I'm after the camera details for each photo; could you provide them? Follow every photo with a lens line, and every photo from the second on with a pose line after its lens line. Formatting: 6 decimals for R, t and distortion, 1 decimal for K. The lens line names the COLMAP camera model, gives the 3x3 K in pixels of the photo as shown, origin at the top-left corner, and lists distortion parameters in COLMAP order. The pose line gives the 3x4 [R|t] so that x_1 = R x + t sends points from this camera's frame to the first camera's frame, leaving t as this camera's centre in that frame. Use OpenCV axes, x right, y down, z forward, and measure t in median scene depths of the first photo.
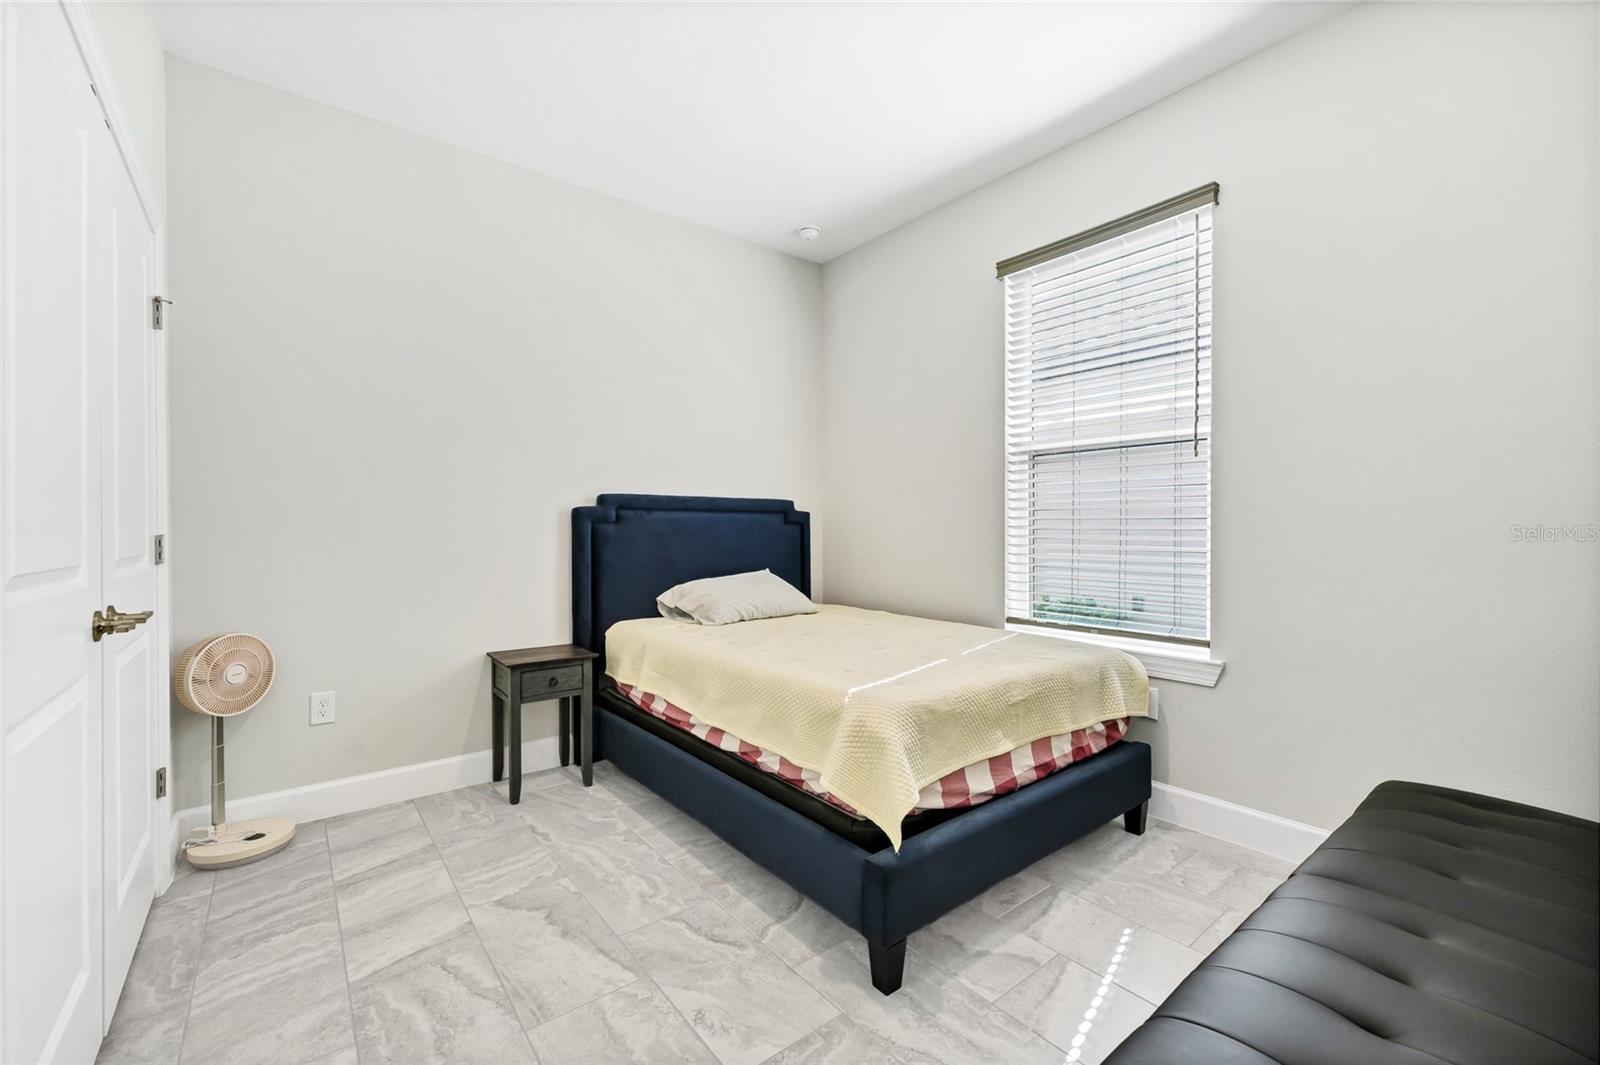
lens RADIAL K [[649.5, 0, 823.1], [0, 649.5, 527.2], [0, 0, 1]] dist [-0.002279, -0.000399]
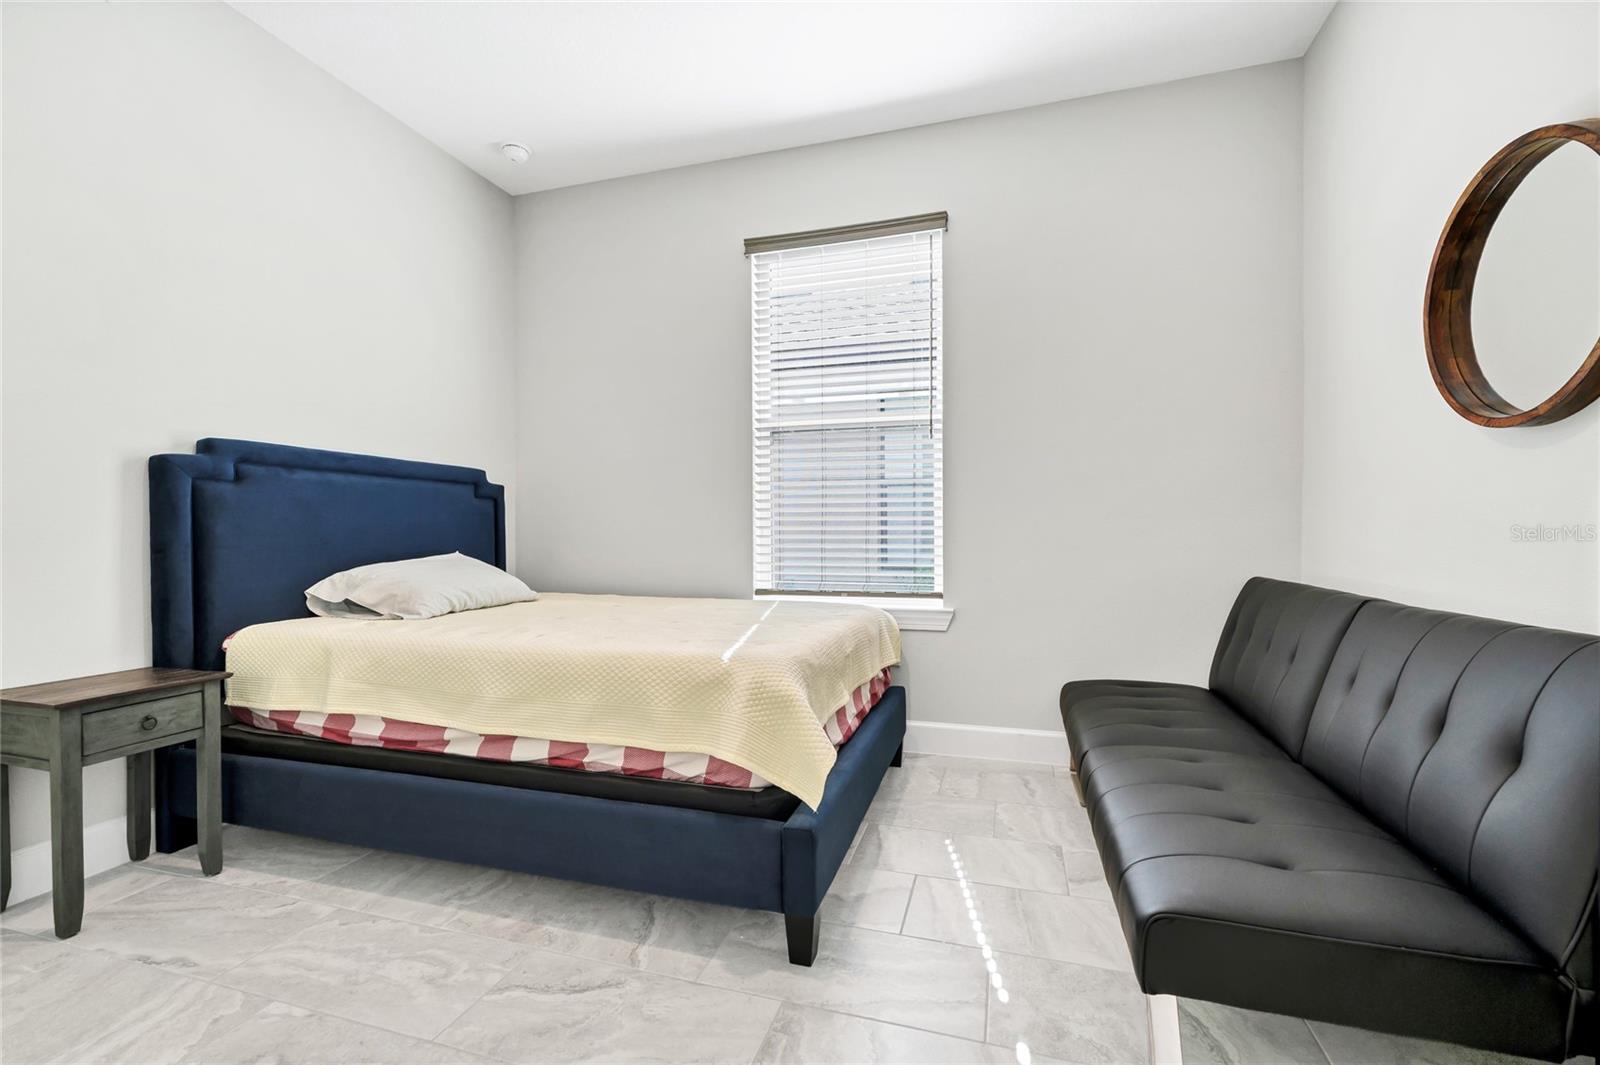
lens RADIAL K [[649.5, 0, 806.0], [0, 649.5, 527.9], [0, 0, 1]] dist [-0.002279, -0.000399]
pose [[0.829509, 0.003985, 0.558479, -0.273653], [-0.000527, 0.999980, -0.006353, 0.061314], [-0.558493, 0.004976, 0.829494, 0.143216]]
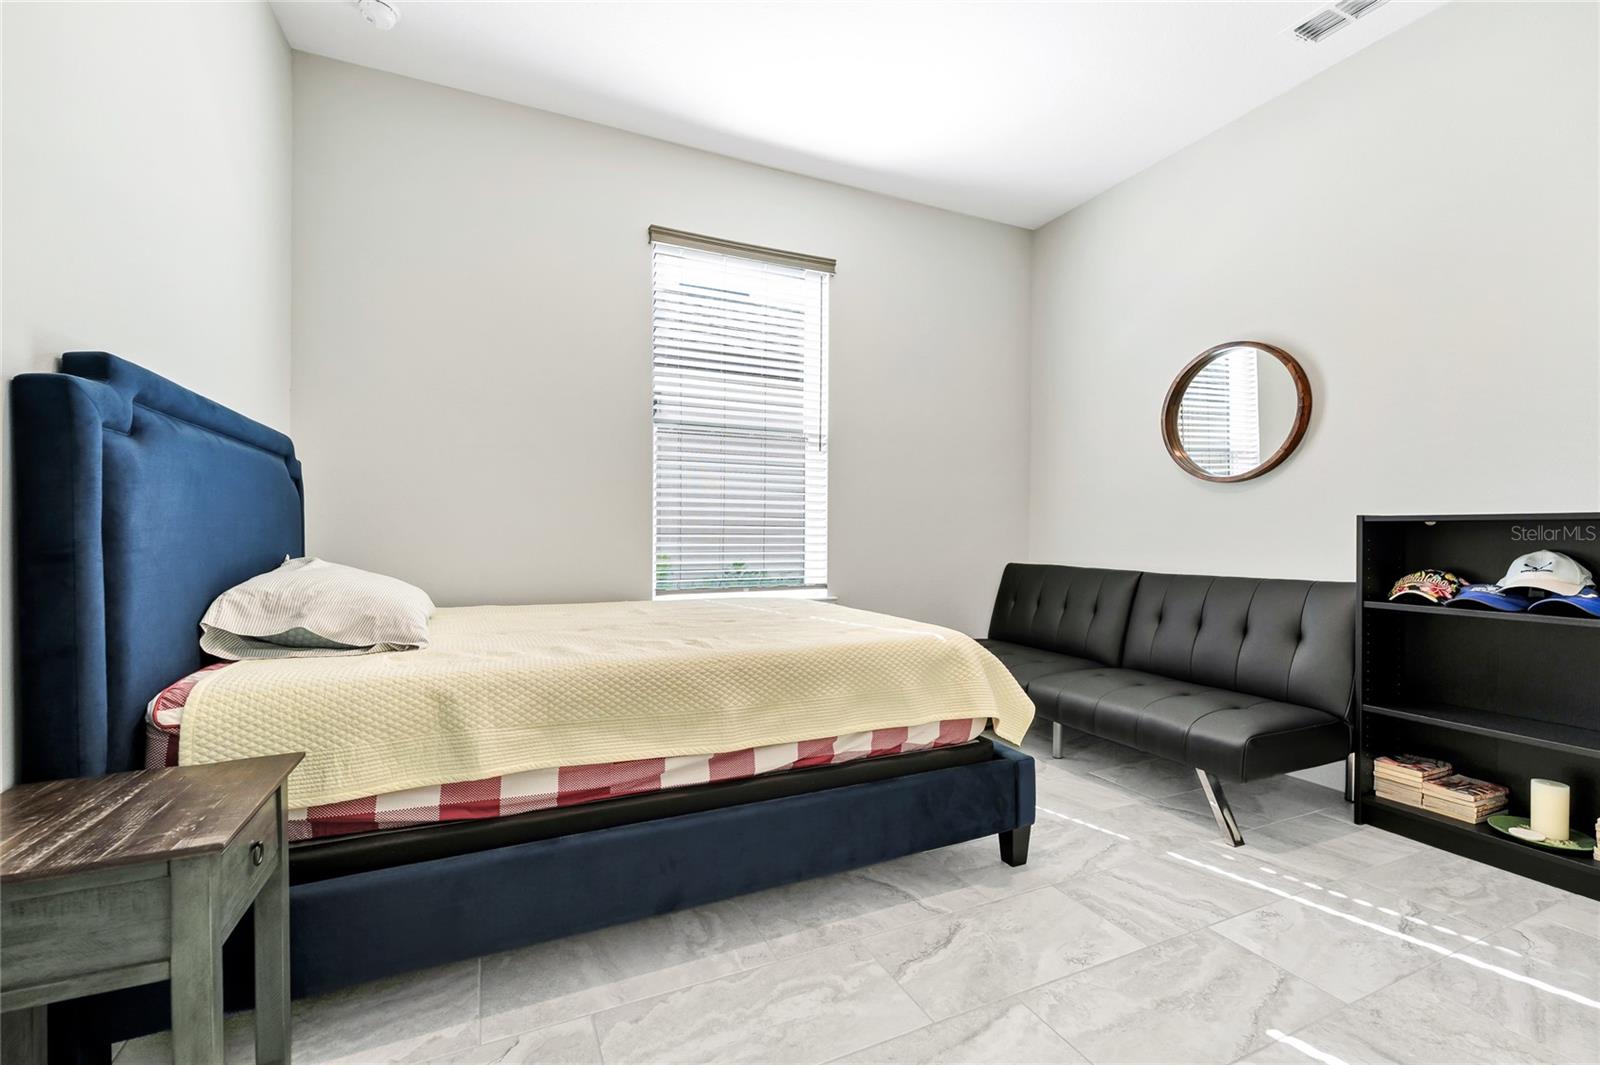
lens RADIAL K [[649.5, 0, 765.7], [0, 649.5, 530.2], [0, 0, 1]] dist [-0.002279, -0.000399]
pose [[0.287474, 0.006870, 0.957764, -0.774400], [-0.007133, 0.999962, -0.005031, 0.066147], [-0.957762, -0.005385, 0.287512, 0.712569]]
